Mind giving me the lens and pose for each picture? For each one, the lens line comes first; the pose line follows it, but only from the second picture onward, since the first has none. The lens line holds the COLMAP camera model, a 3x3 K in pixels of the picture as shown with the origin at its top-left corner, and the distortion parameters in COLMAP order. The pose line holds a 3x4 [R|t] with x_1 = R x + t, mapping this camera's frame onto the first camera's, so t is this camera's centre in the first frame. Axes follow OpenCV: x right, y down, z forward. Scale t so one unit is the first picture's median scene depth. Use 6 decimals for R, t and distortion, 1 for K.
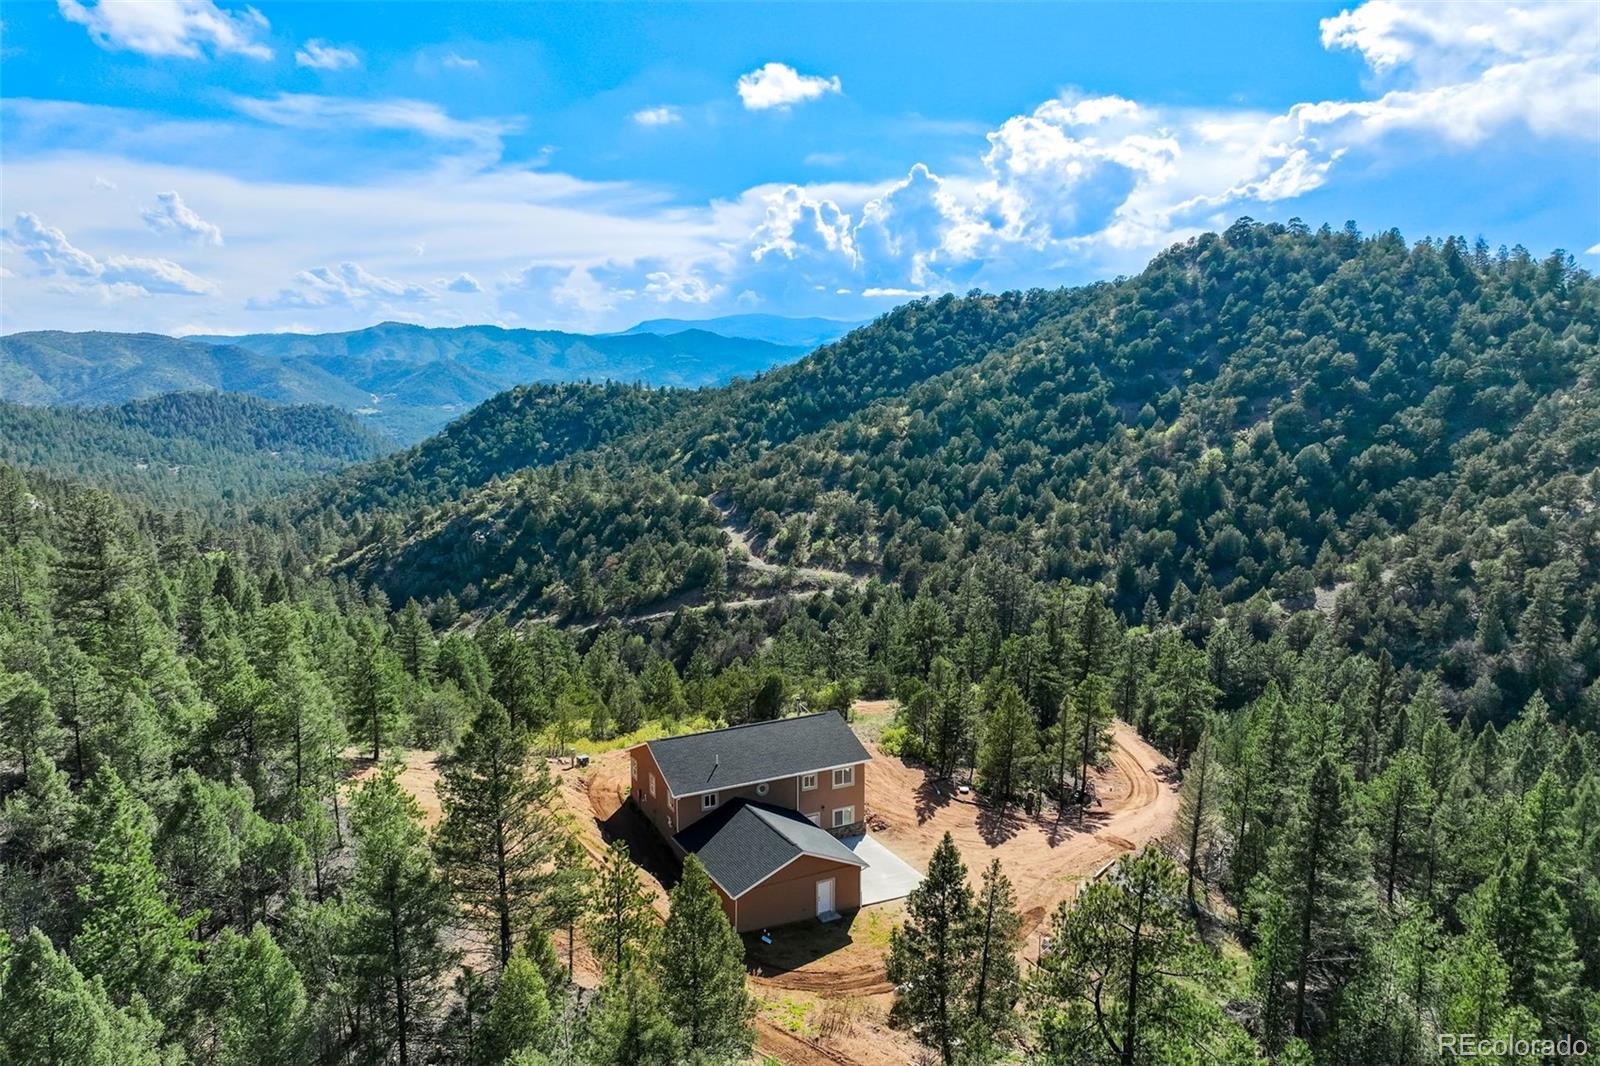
lens RADIAL K [[1122.7, 0, 813.6], [0, 1122.7, 555.2], [0, 0, 1]] dist [-0.005175, 0.021481]
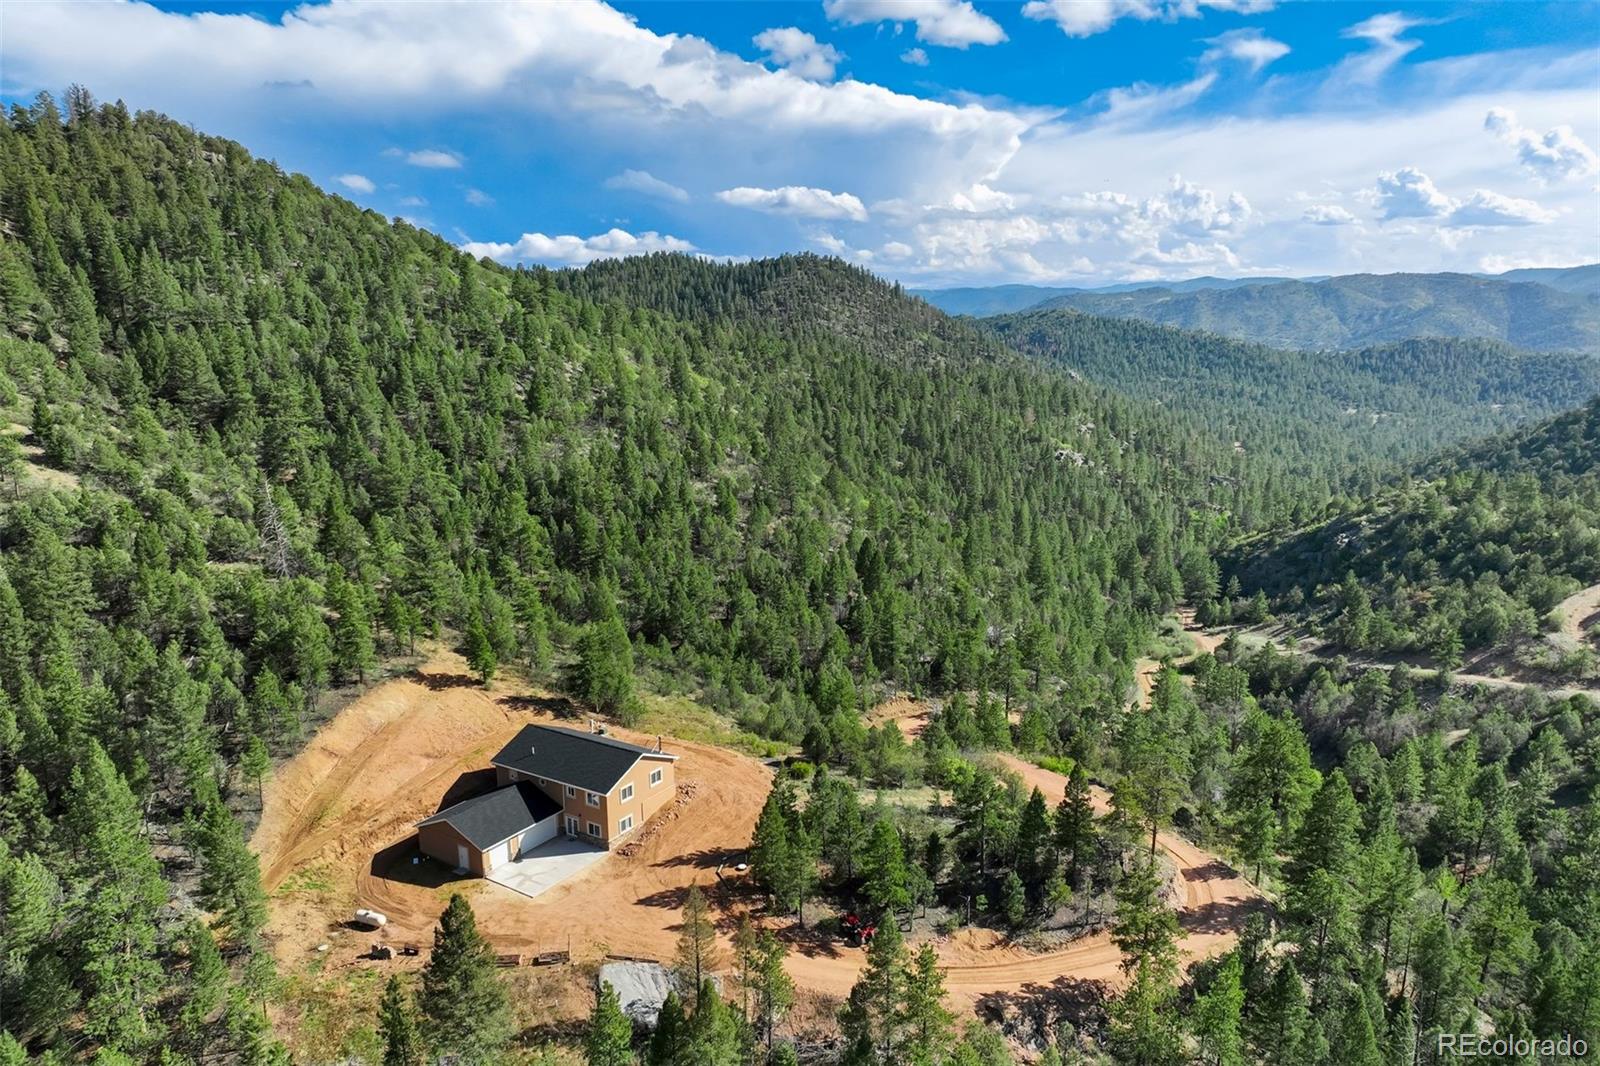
lens RADIAL K [[1122.7, 0, 808.7], [0, 1122.7, 576.4], [0, 0, 1]] dist [-0.005175, 0.021481]
pose [[0.489462, 0.197481, -0.849370, 0.265670], [-0.133653, 0.979501, 0.150717, -0.062633], [0.861722, 0.039750, 0.505822, 0.122830]]
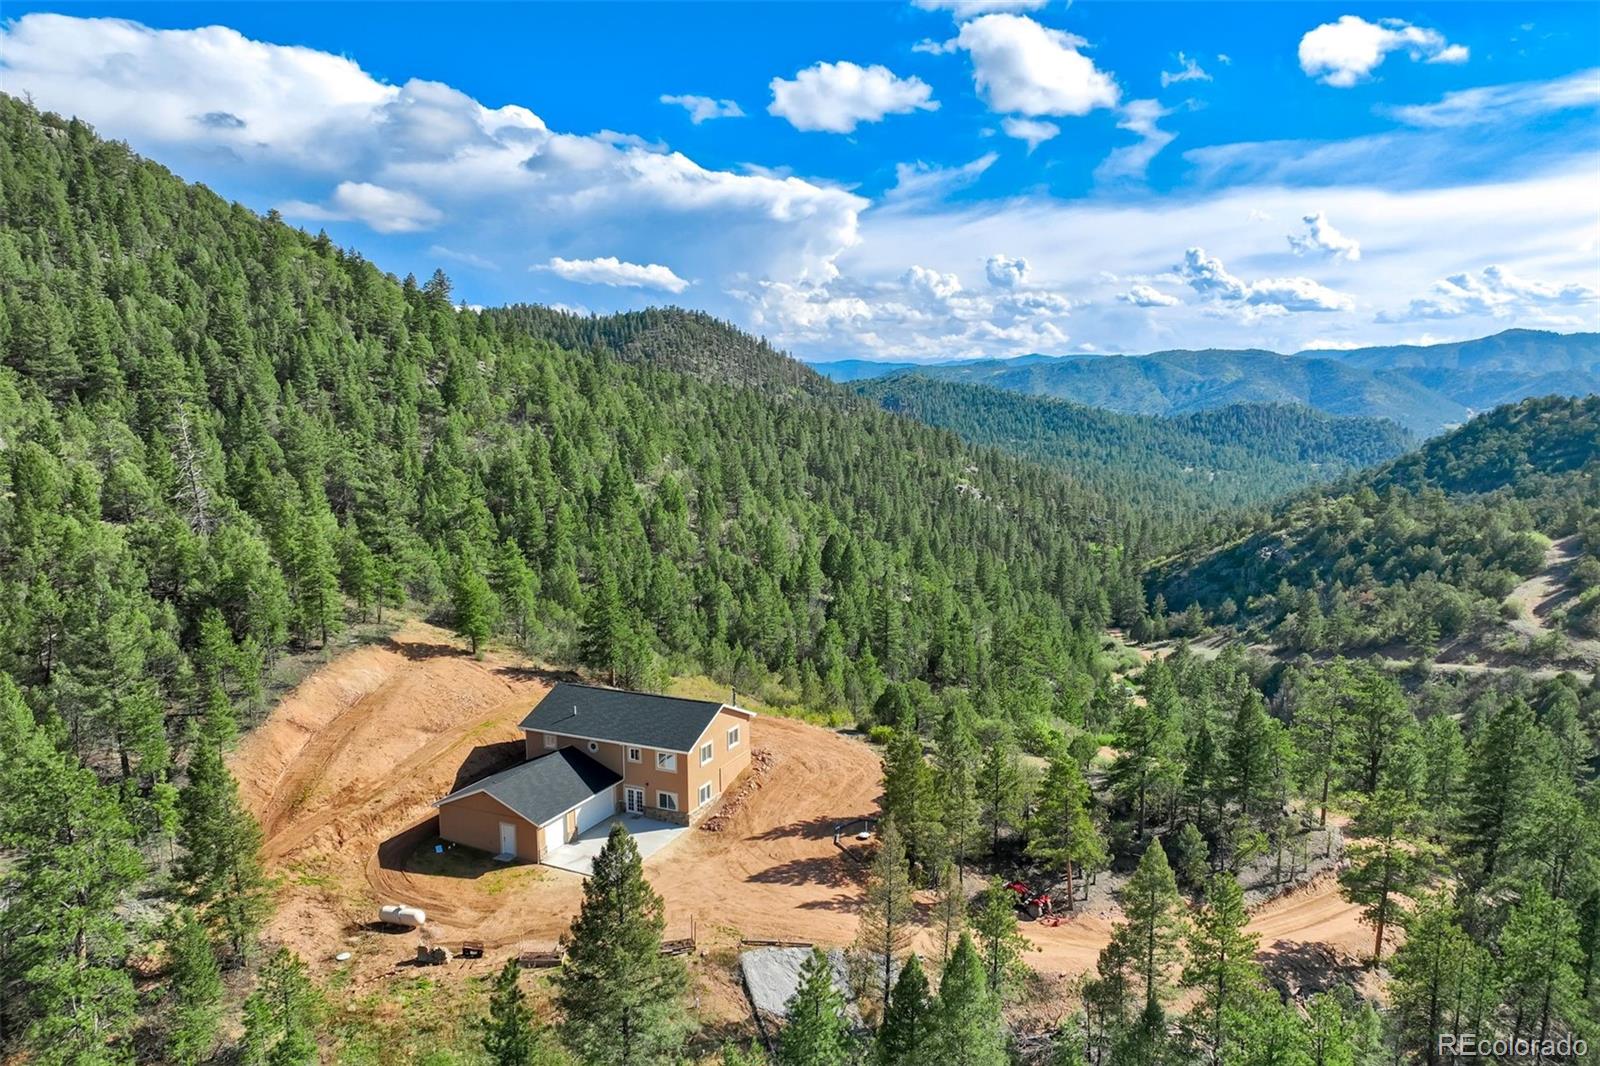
lens RADIAL K [[1122.7, 0, 807.1], [0, 1122.7, 575.8], [0, 0, 1]] dist [-0.005175, 0.021481]
pose [[0.604769, 0.131395, -0.785487, 0.195549], [-0.126577, 0.989617, 0.068087, -0.011977], [0.786277, 0.058248, 0.615122, 0.103908]]
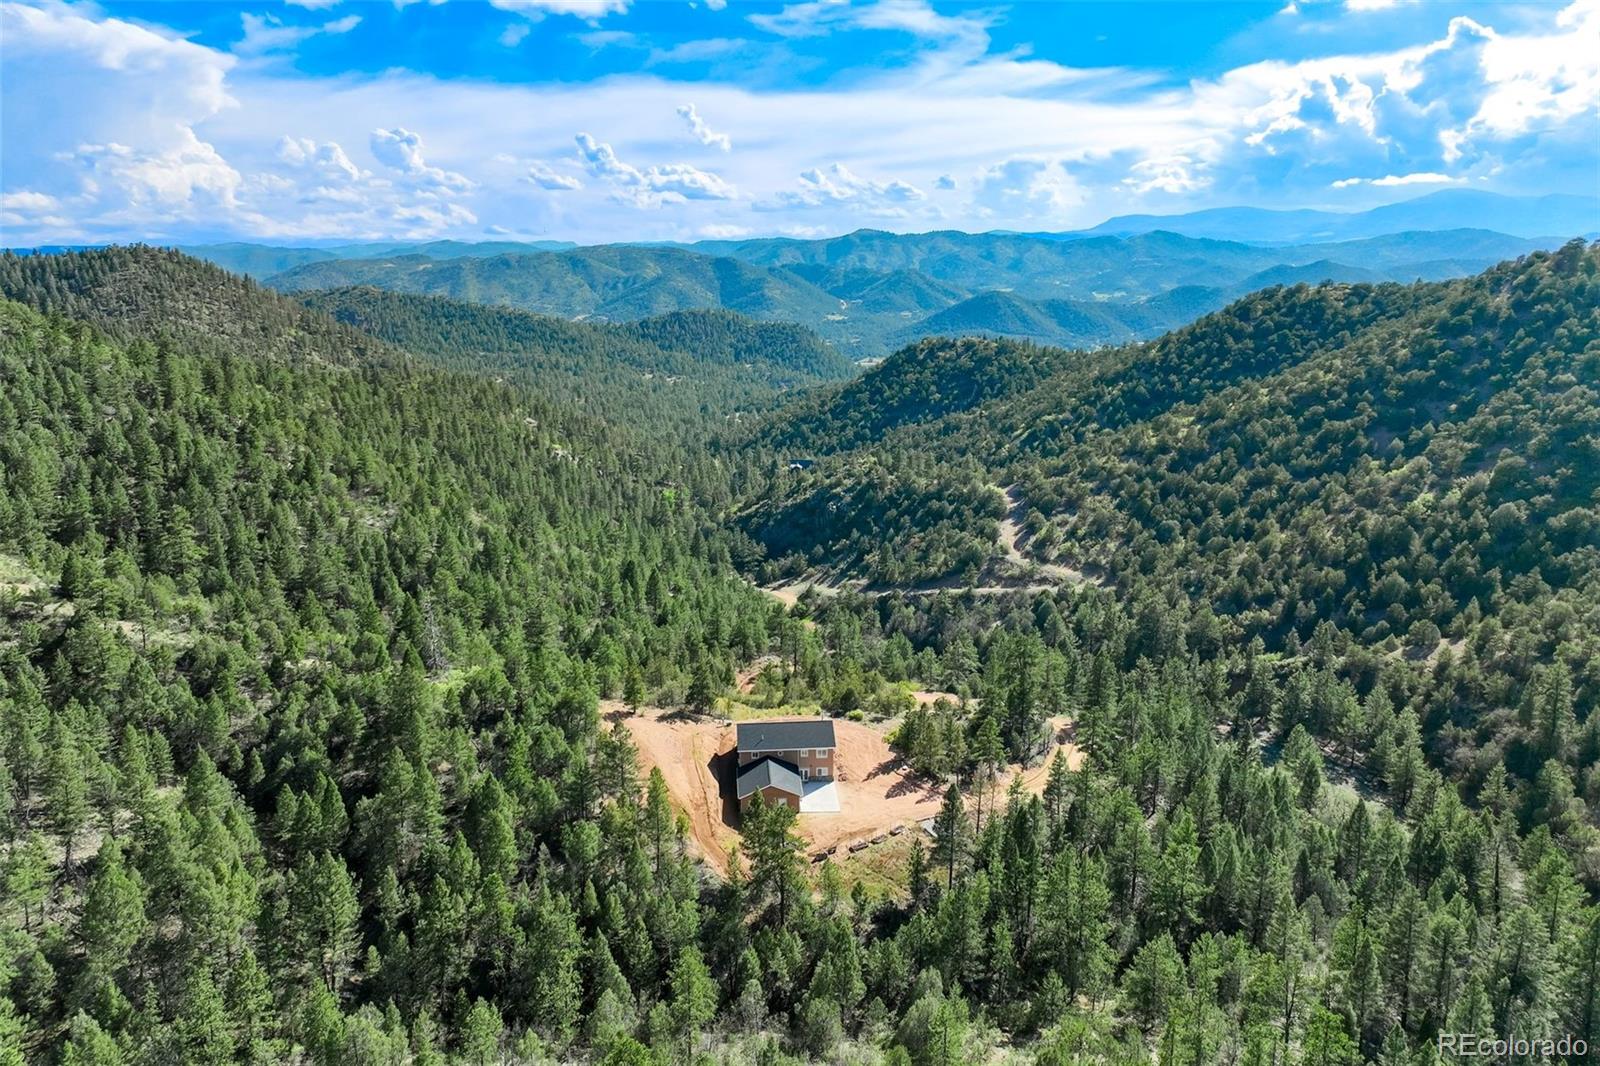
lens RADIAL K [[1122.7, 0, 820.8], [0, 1122.7, 477.7], [0, 0, 1]] dist [-0.005175, 0.021481]
pose [[0.921491, 0.073750, -0.381333, 0.179276], [-0.064363, 0.997228, 0.037331, -0.091266], [0.383029, -0.009856, 0.923684, -0.218771]]
